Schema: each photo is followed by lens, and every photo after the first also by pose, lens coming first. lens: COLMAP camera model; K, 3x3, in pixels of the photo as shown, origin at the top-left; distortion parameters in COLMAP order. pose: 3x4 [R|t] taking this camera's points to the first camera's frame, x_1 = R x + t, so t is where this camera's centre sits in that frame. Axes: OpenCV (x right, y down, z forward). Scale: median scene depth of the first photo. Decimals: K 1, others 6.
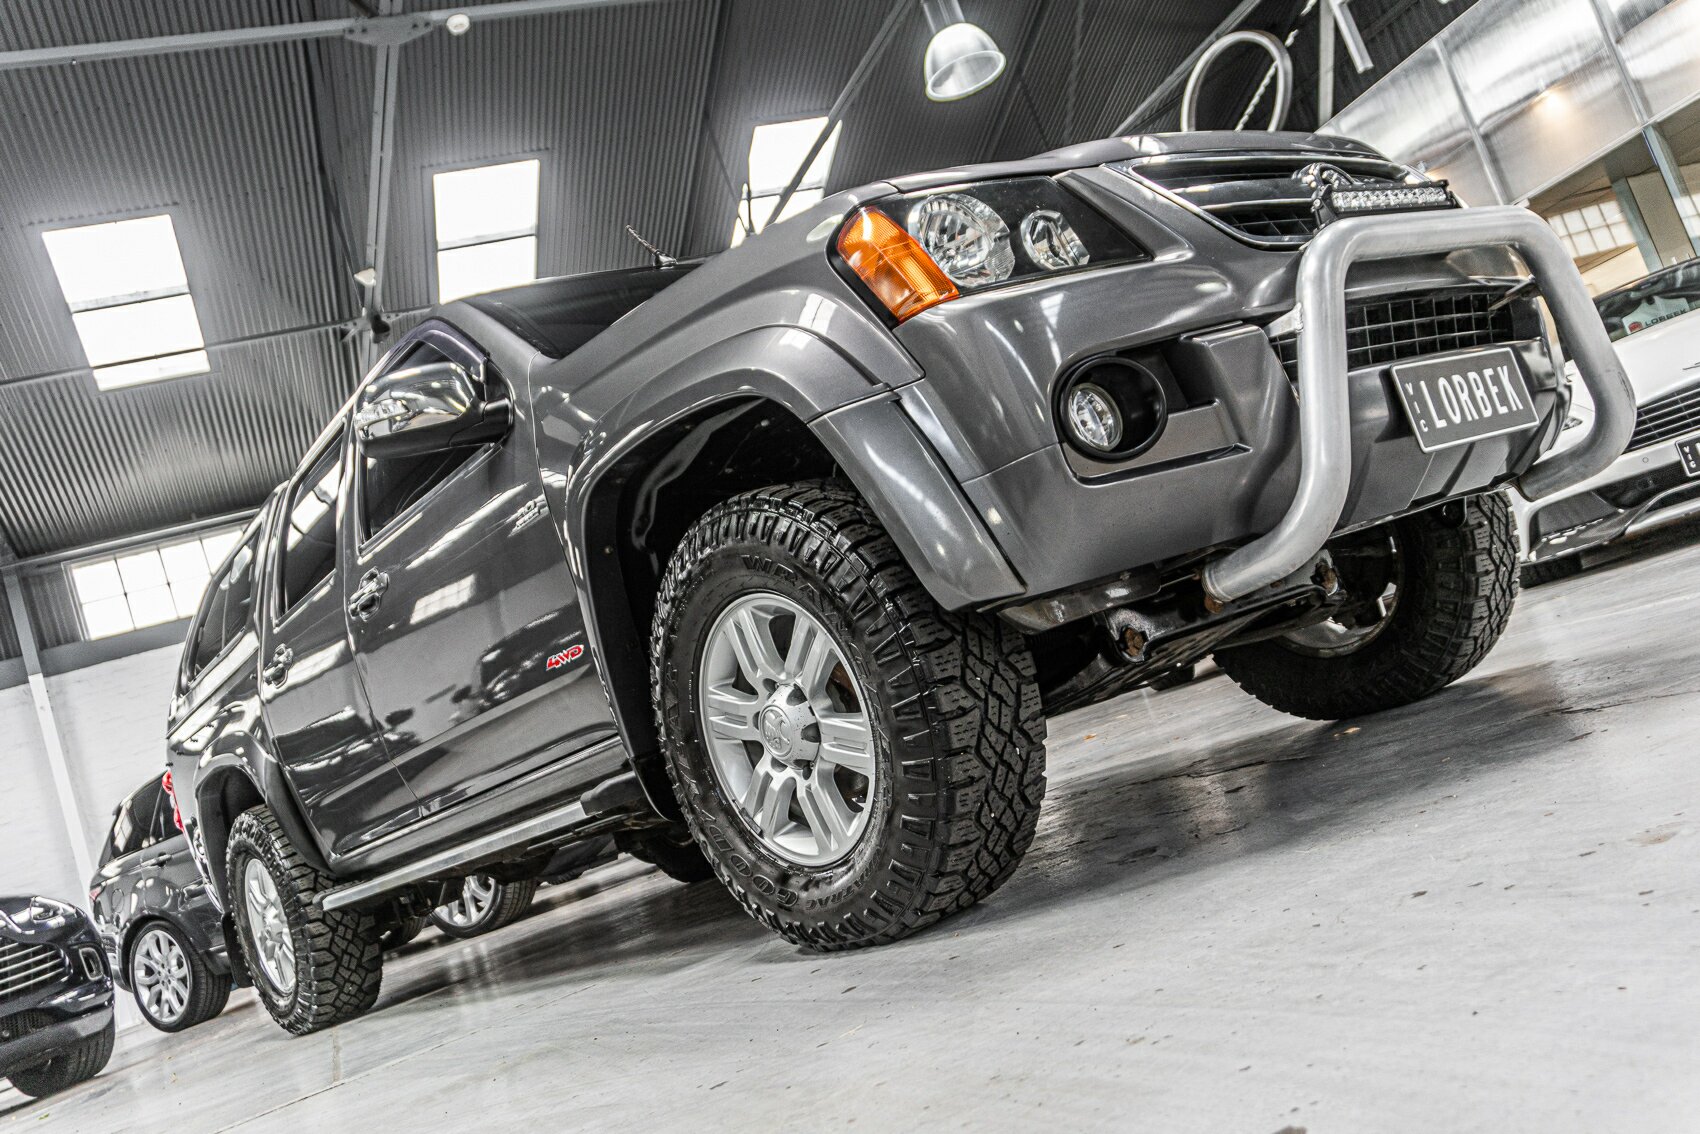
lens RADIAL K [[1260.8, 0, 851.9], [0, 1260.8, 568.7], [0, 0, 1]] dist [0.025951, -0.001511]
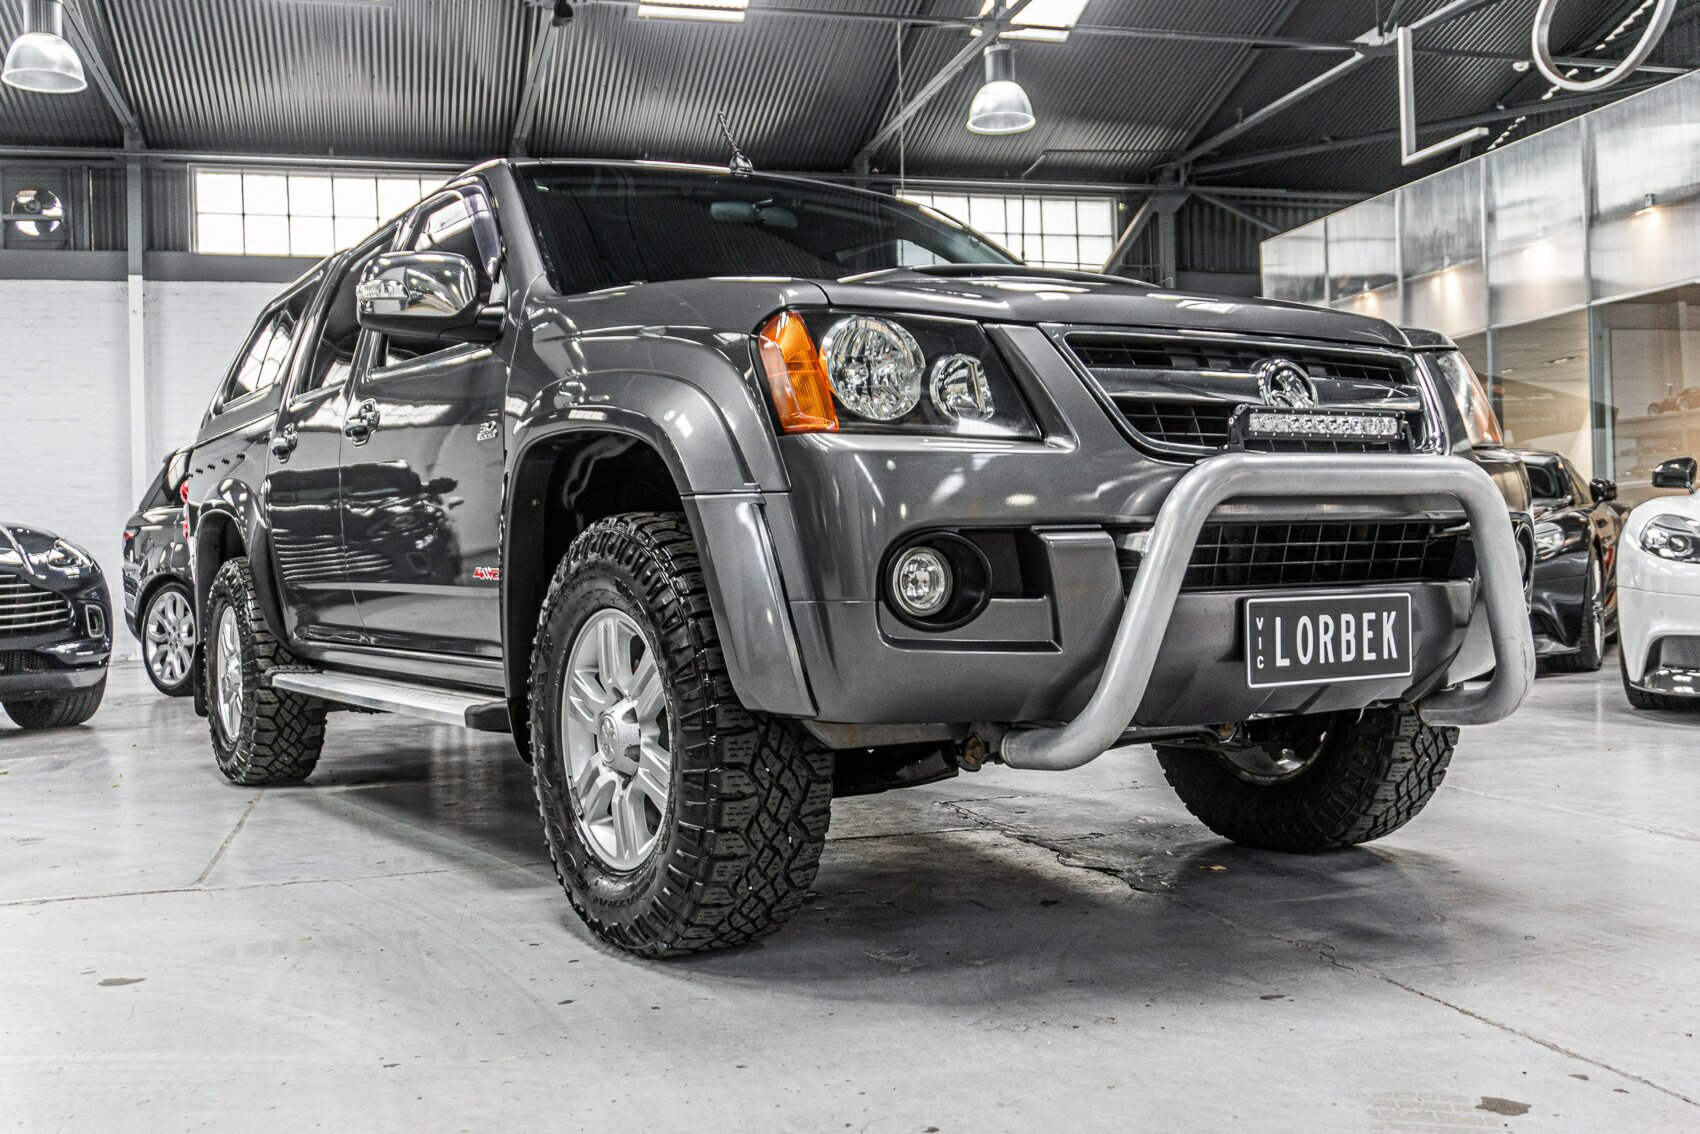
lens RADIAL K [[1417.3, 0, 841.8], [0, 1417.3, 563.8], [0, 0, 1]] dist [-0.000087, 0.012272]
pose [[0.954048, 0.289716, -0.076532, 0.169107], [-0.278334, 0.951394, 0.131834, -0.214702], [0.111006, -0.104474, 0.988313, -0.141339]]
